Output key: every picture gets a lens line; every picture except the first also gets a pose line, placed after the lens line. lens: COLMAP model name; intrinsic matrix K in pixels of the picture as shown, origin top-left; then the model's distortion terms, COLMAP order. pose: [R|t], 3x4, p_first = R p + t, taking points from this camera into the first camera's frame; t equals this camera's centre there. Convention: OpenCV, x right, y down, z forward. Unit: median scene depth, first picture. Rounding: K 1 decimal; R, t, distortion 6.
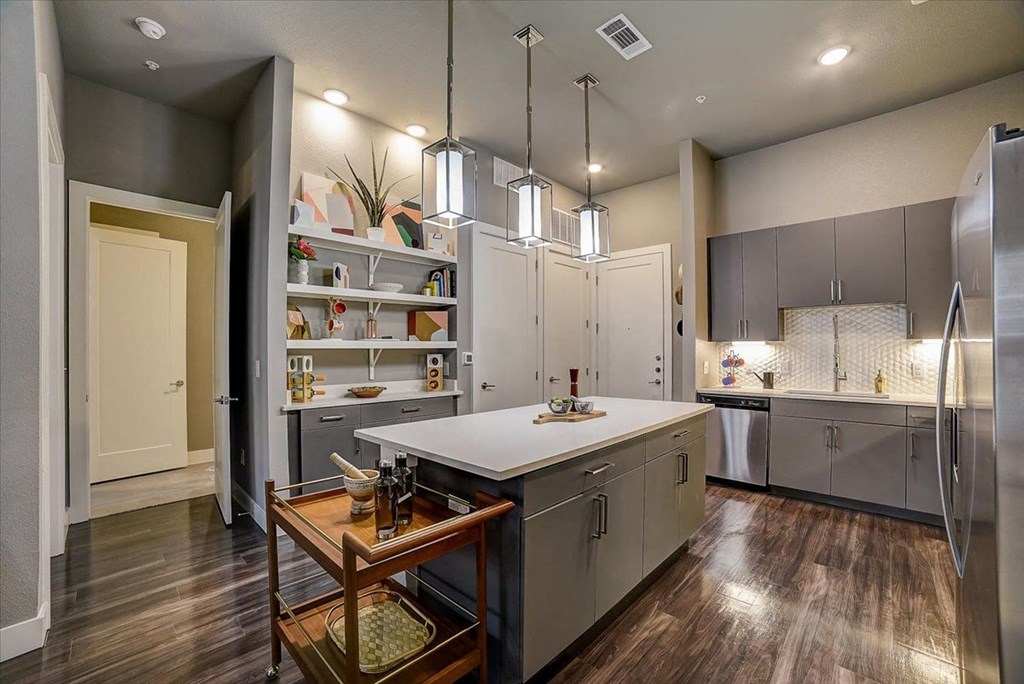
lens RADIAL K [[419.8, 0, 510.5], [0, 419.8, 351.9], [0, 0, 1]] dist [-0.055103, 0.006036]
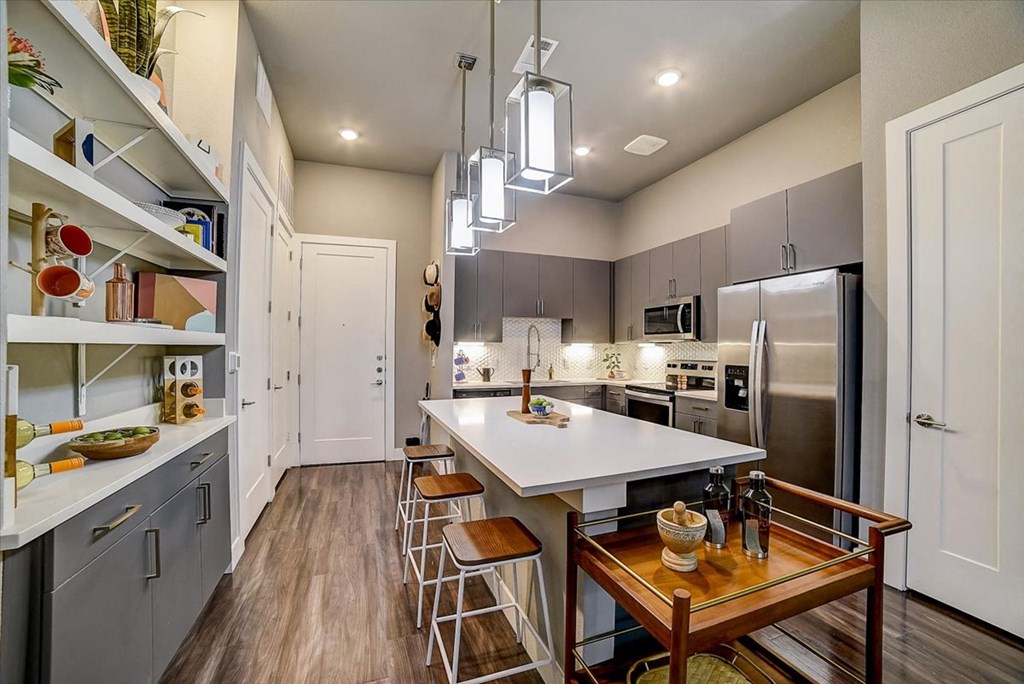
lens RADIAL K [[419.8, 0, 520.2], [0, 419.8, 347.9], [0, 0, 1]] dist [-0.055103, 0.006036]
pose [[0.435204, 0.006959, 0.900305, -0.475899], [-0.003119, 0.999976, -0.006222, -0.002129], [-0.900326, -0.000100, 0.435215, 0.376433]]
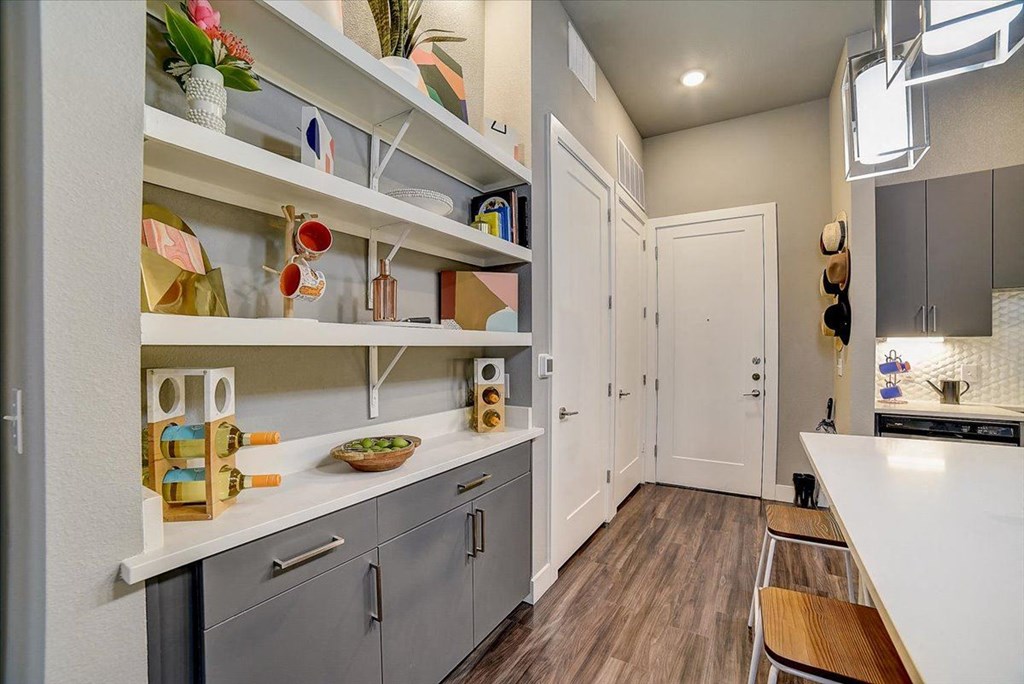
lens RADIAL K [[419.8, 0, 519.6], [0, 419.8, 352.7], [0, 0, 1]] dist [-0.055103, 0.006036]
pose [[0.976345, -0.001270, 0.216216, -0.259098], [0.000064, 0.999984, 0.005585, -0.003220], [-0.216220, -0.005439, 0.976330, 0.501540]]
